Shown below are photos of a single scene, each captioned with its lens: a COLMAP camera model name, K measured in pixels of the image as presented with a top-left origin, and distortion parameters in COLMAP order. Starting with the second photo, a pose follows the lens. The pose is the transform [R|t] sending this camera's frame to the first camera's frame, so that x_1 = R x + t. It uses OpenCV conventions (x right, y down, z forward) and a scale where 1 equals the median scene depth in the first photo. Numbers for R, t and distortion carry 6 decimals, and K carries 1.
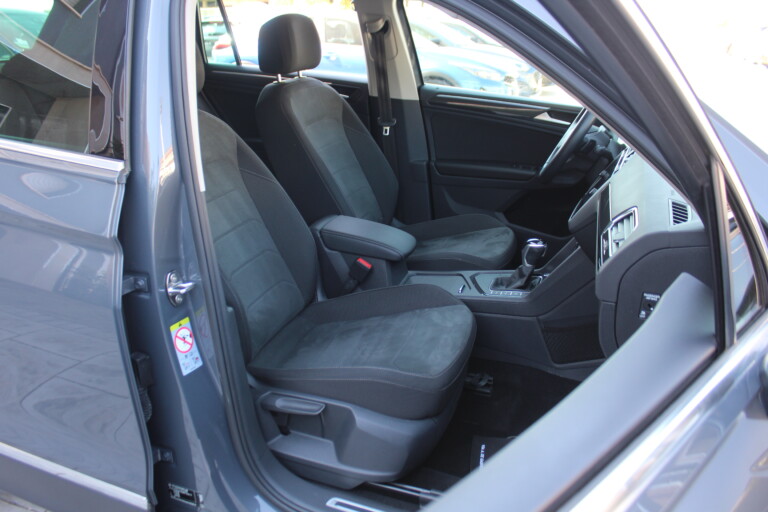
lens RADIAL K [[627.9, 0, 378.6], [0, 627.9, 241.2], [0, 0, 1]] dist [-0.171148, 0.144998]
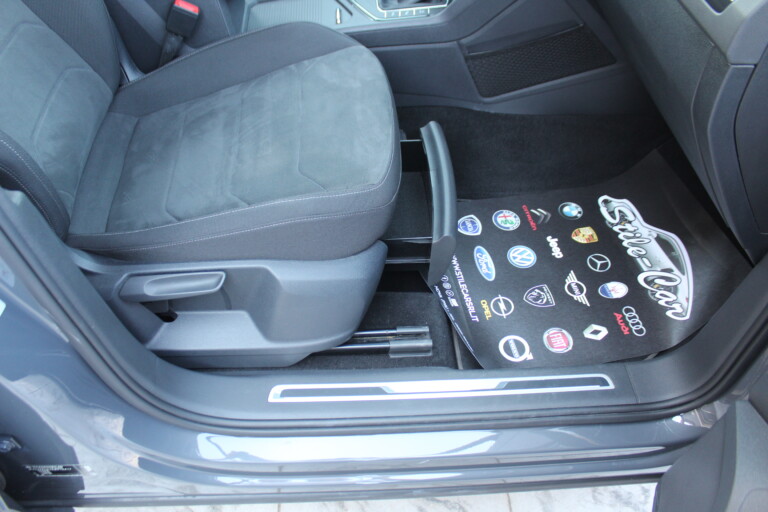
lens RADIAL K [[627.9, 0, 378.6], [0, 627.9, 241.2], [0, 0, 1]] dist [-0.171148, 0.144998]
pose [[0.921301, -0.293979, 0.254521, -0.076378], [0.132519, 0.852738, 0.505249, -0.051611], [-0.365573, -0.431758, 0.824586, 0.353300]]
